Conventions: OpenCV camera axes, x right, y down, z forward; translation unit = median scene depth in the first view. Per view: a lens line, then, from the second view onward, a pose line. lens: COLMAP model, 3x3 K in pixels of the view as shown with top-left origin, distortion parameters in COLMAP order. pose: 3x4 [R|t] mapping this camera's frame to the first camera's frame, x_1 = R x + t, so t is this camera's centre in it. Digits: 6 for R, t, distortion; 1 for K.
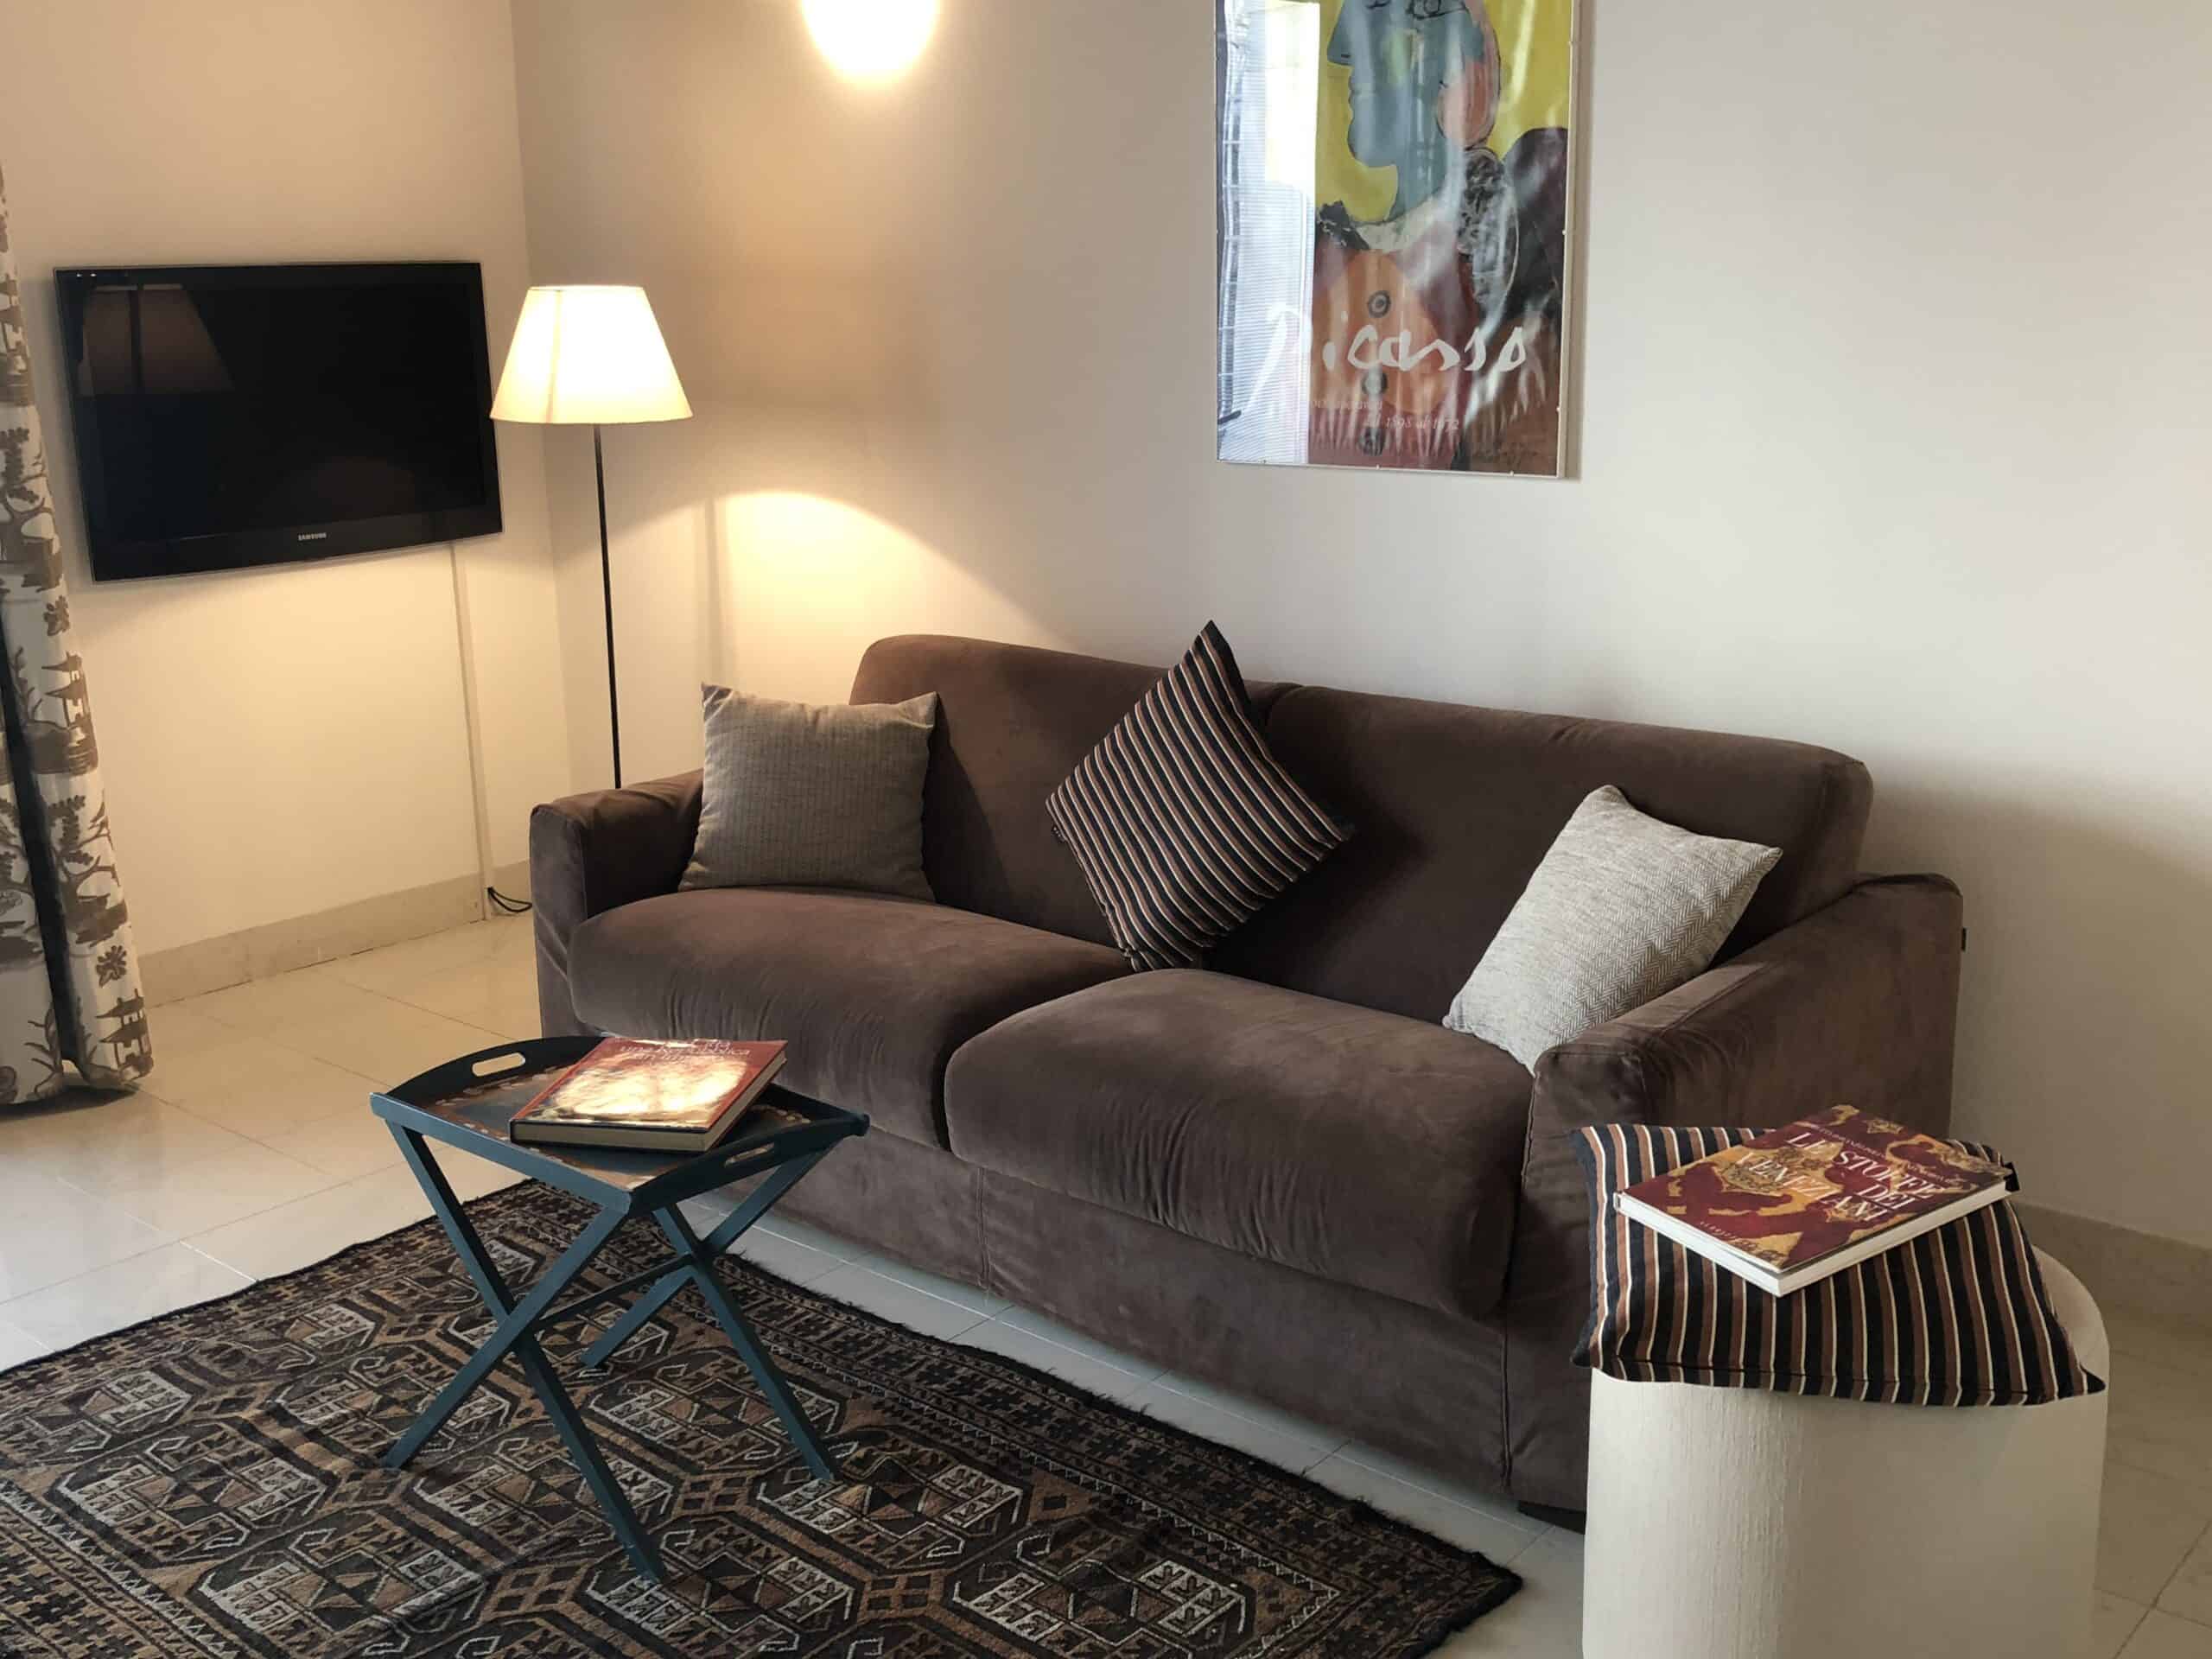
lens RADIAL K [[2244.5, 0, 1111.0], [0, 2244.5, 833.7], [0, 0, 1]] dist [-0.006849, 0.000000]
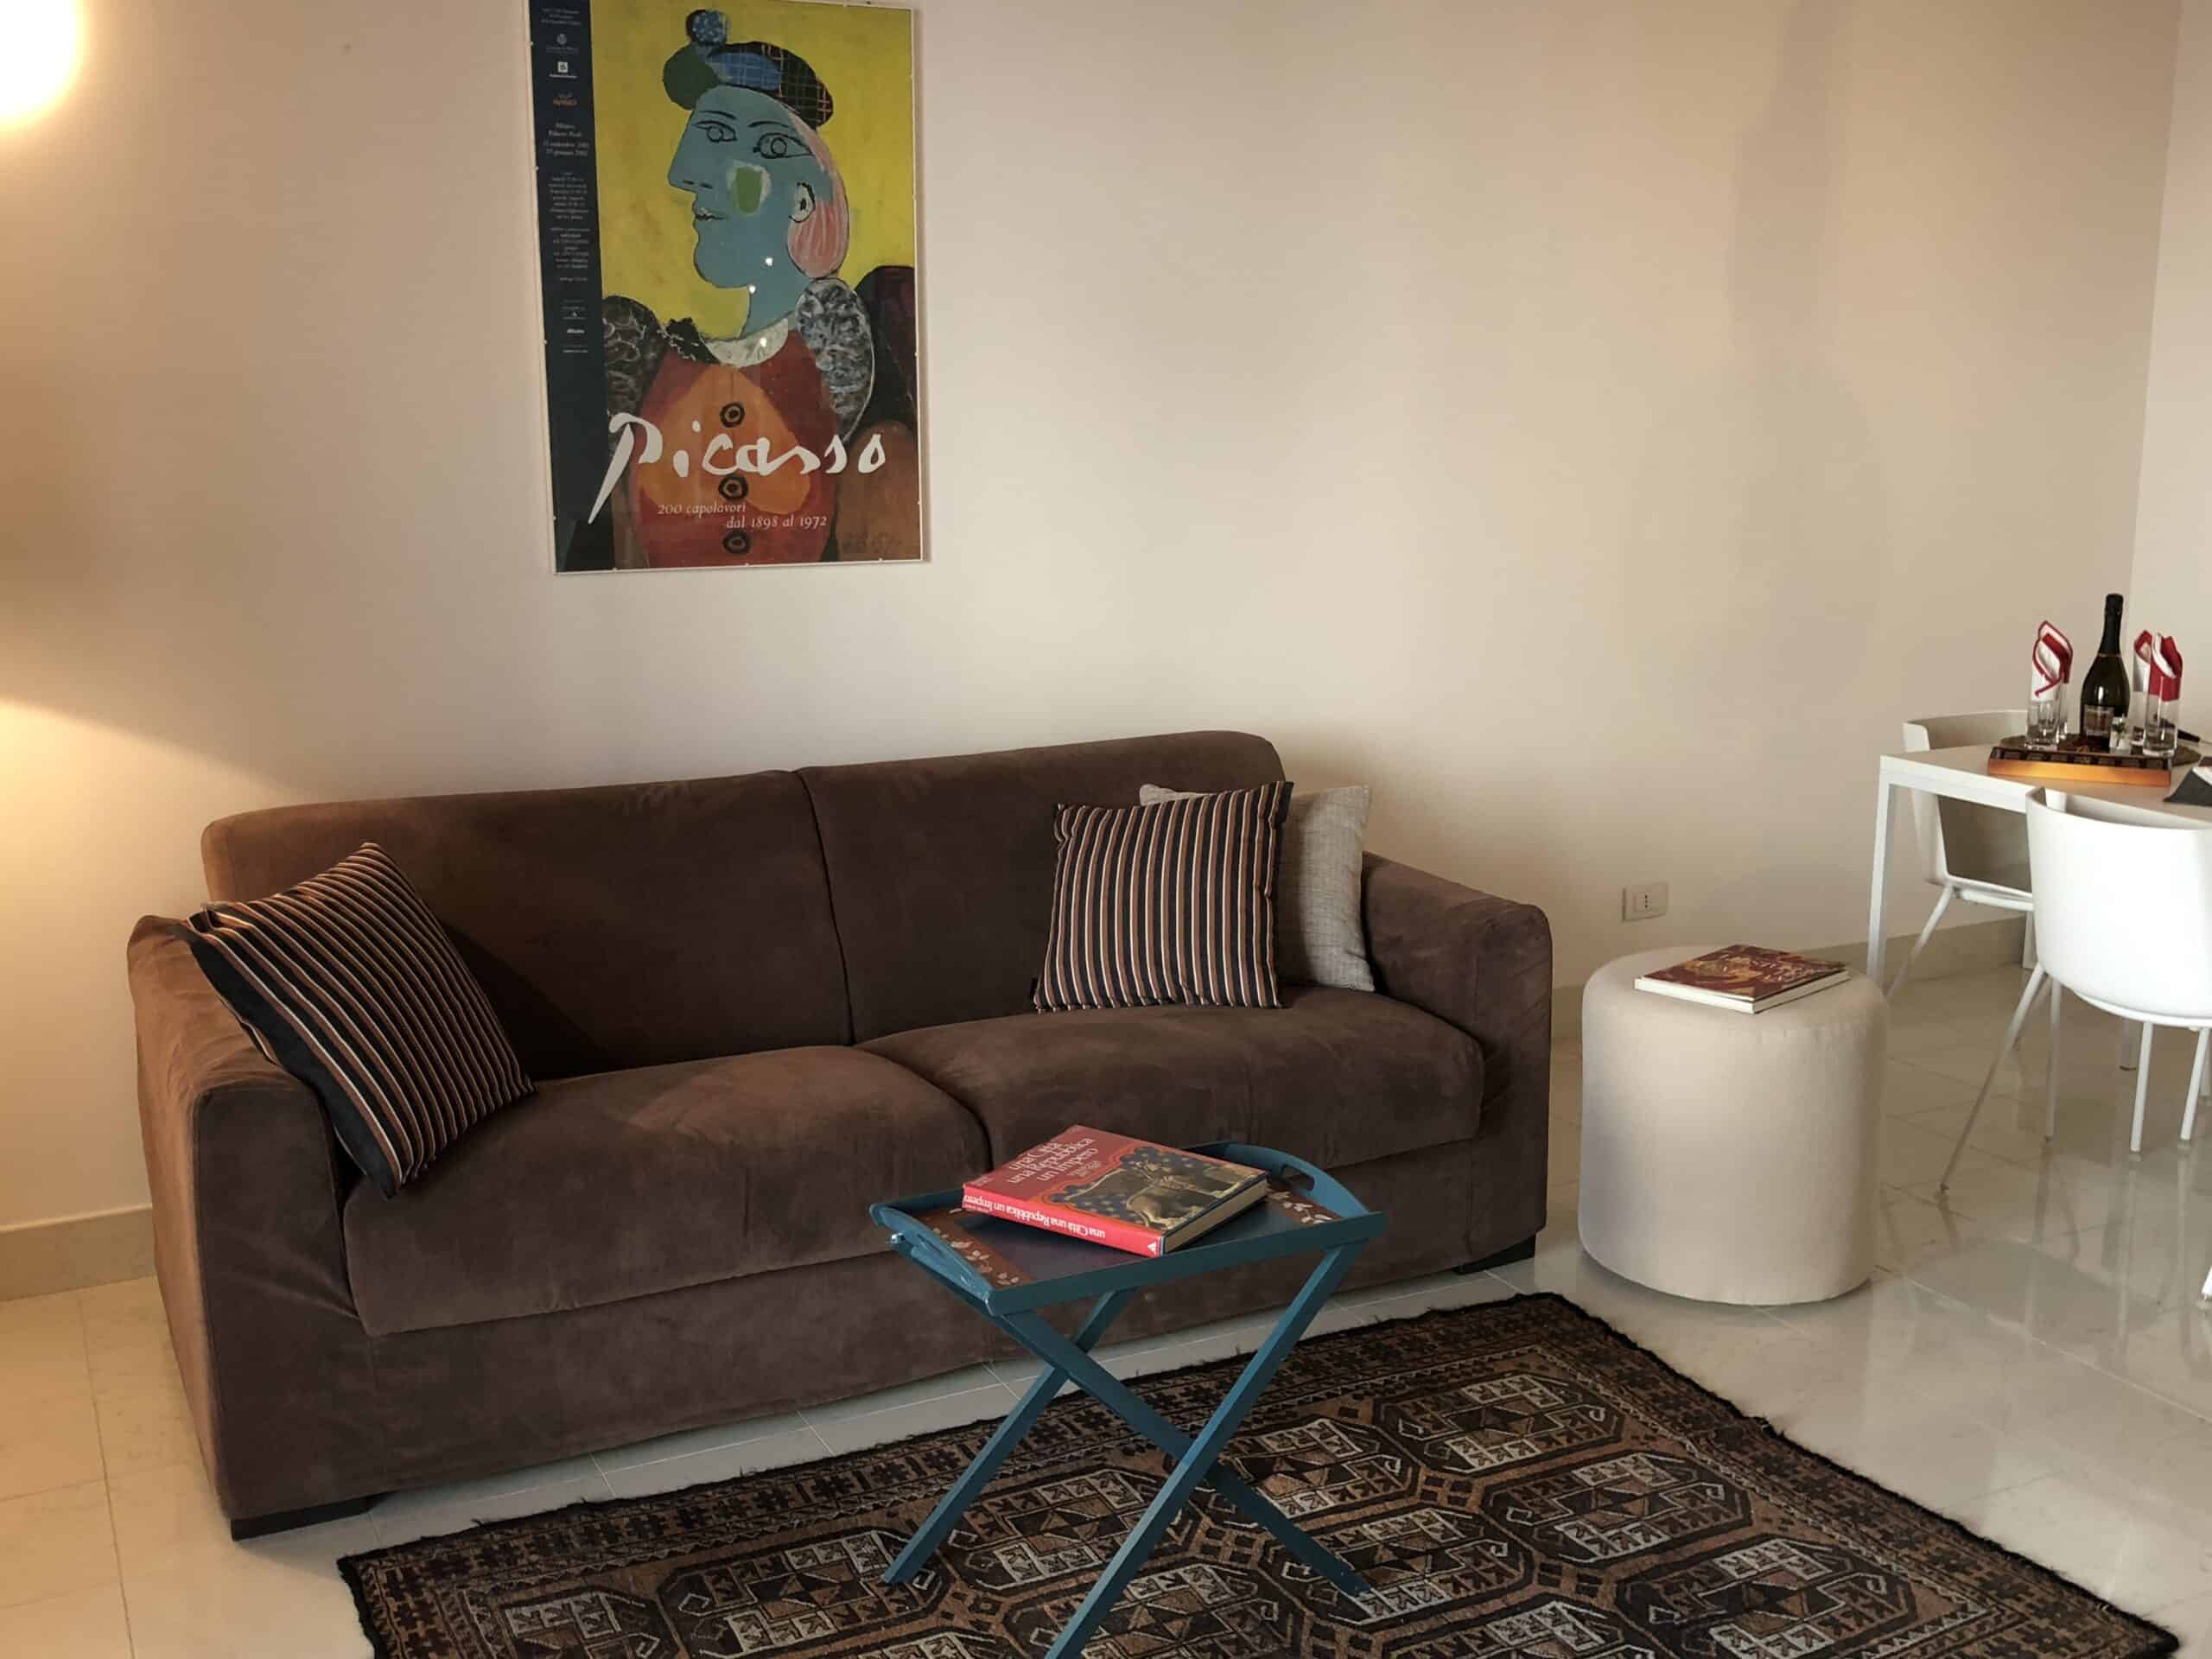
lens RADIAL K [[2244.5, 0, 1117.7], [0, 2244.5, 807.4], [0, 0, 1]] dist [-0.006849, 0.000000]
pose [[0.377946, -0.151642, 0.913325, -0.819136], [0.224722, 0.972020, 0.068395, -0.085808], [-0.898141, 0.179395, 0.401448, 0.439204]]
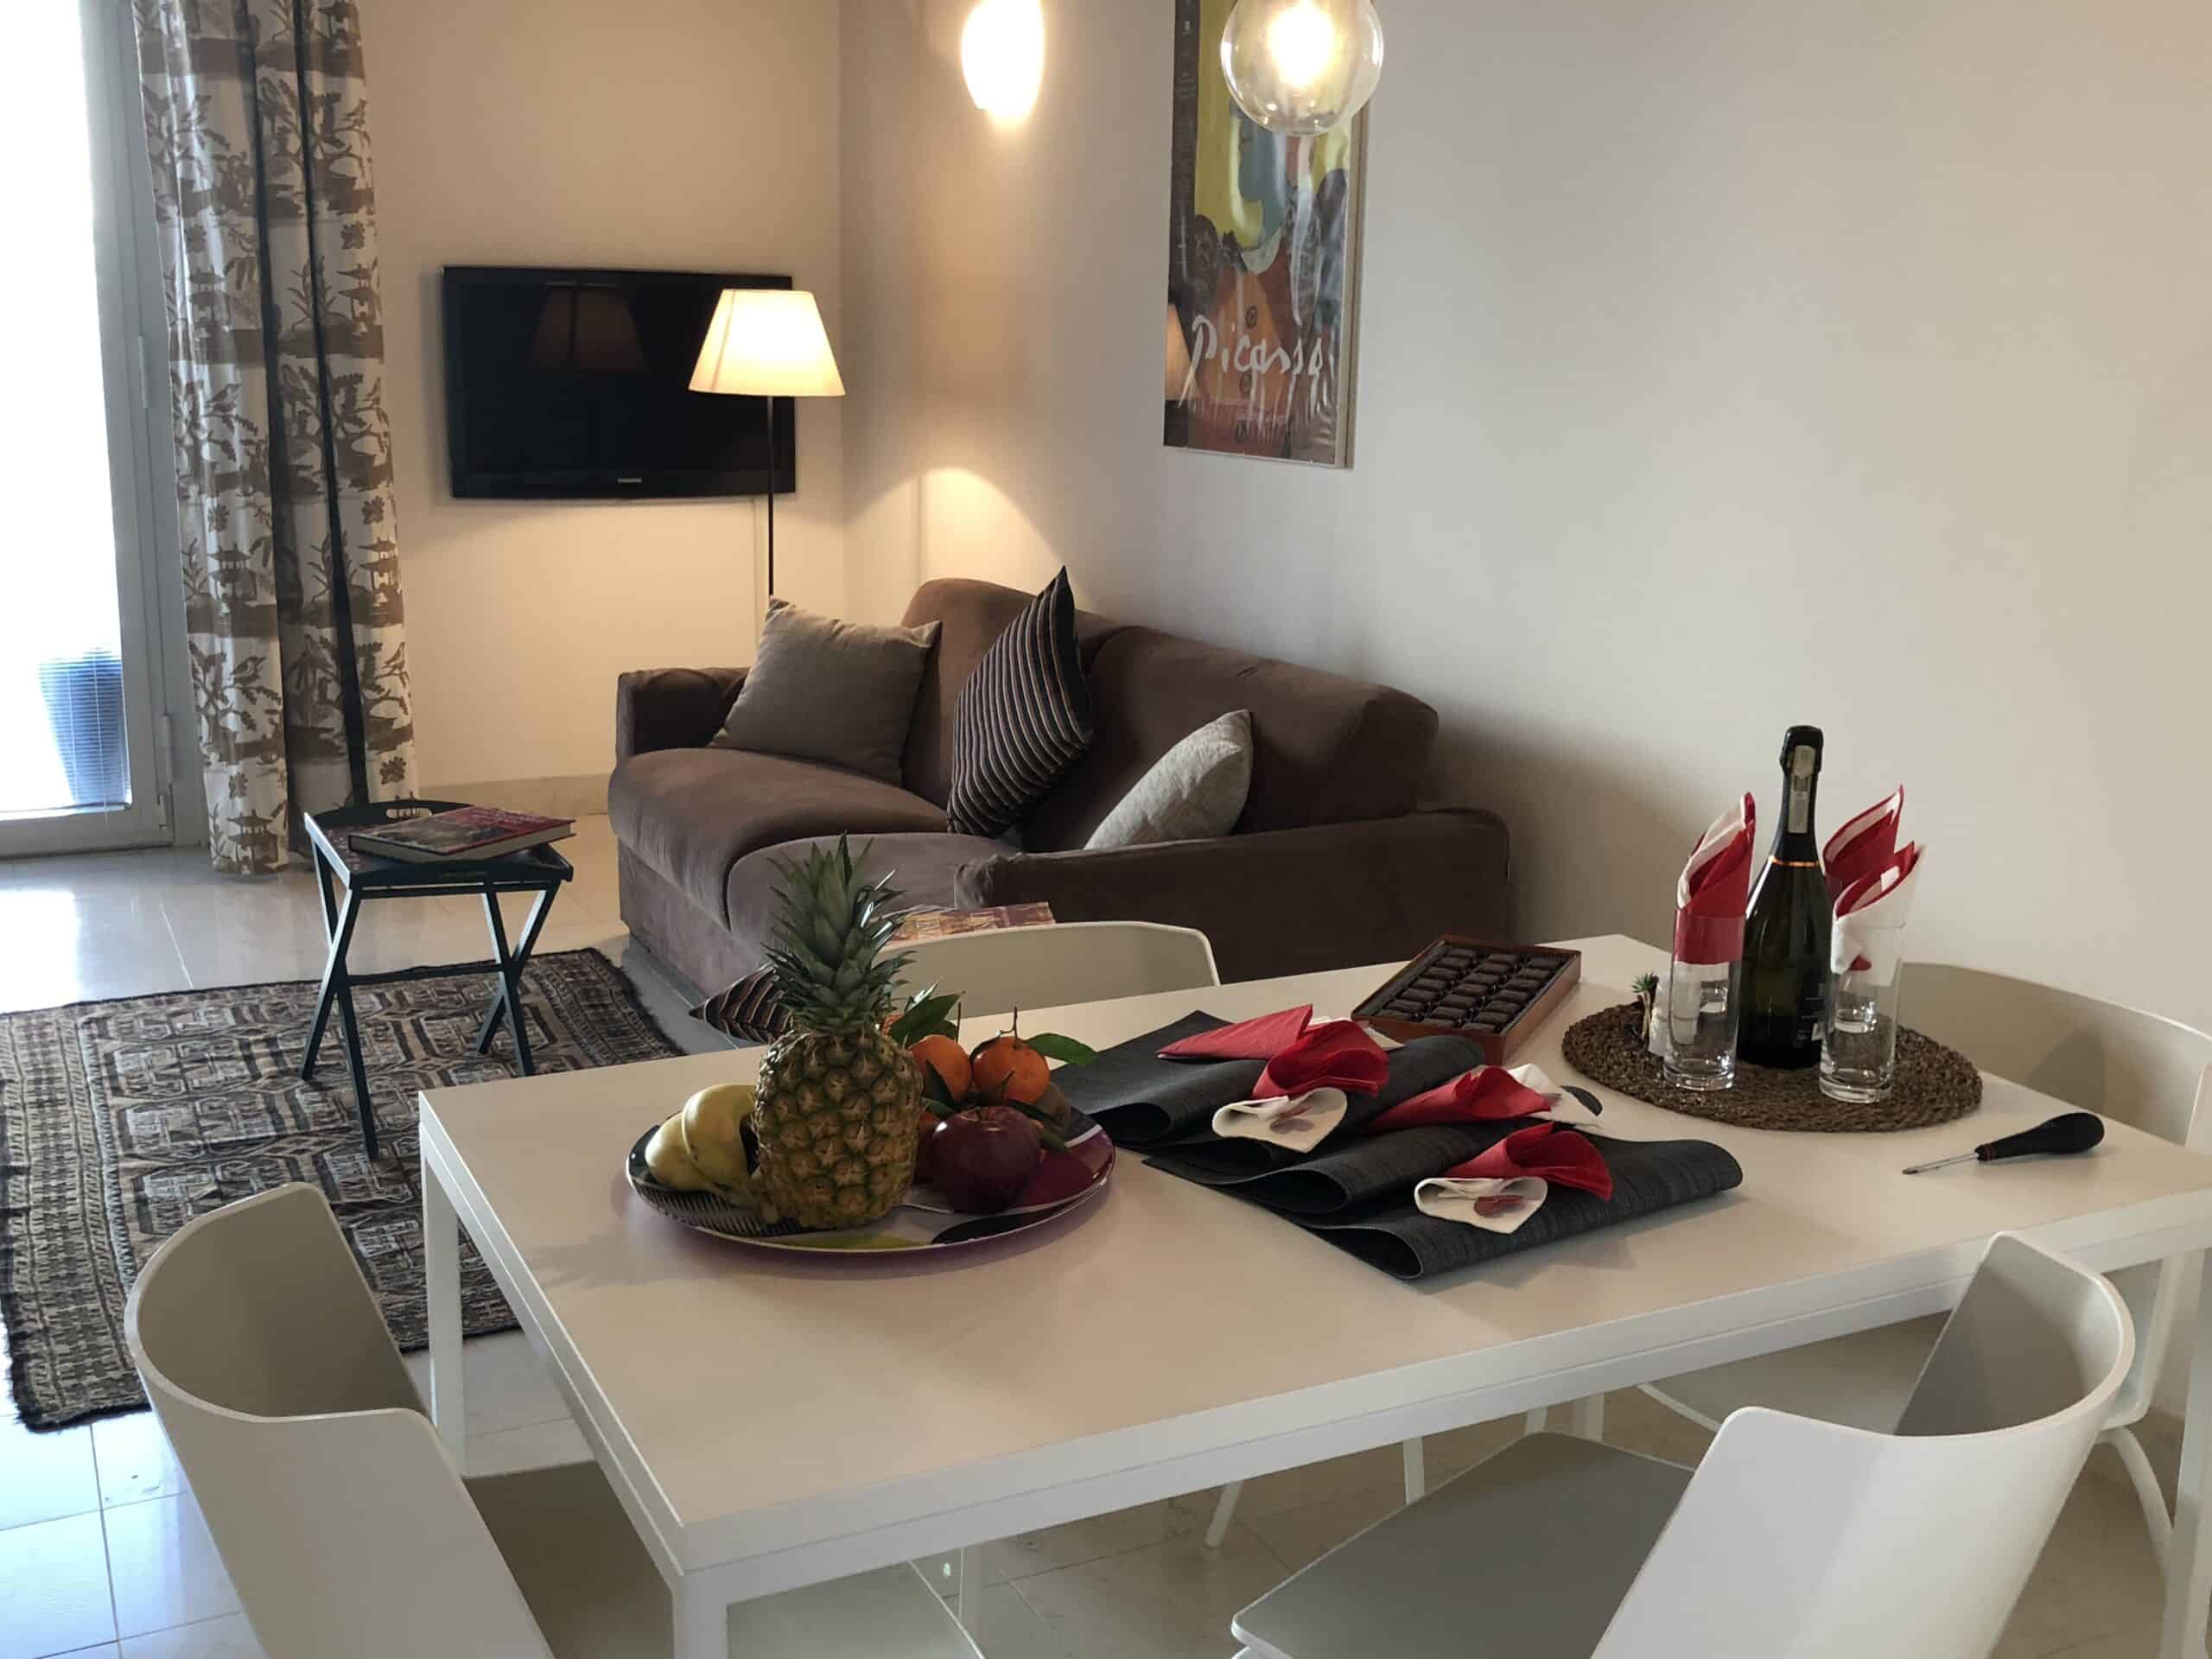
lens RADIAL K [[2244.5, 0, 1112.8], [0, 2244.5, 831.0], [0, 0, 1]] dist [-0.006849, 0.000000]
pose [[0.921581, 0.119381, -0.369374, 0.525425], [-0.130724, 0.991402, -0.005734, 0.051349], [0.365513, 0.053570, 0.929263, -0.120899]]
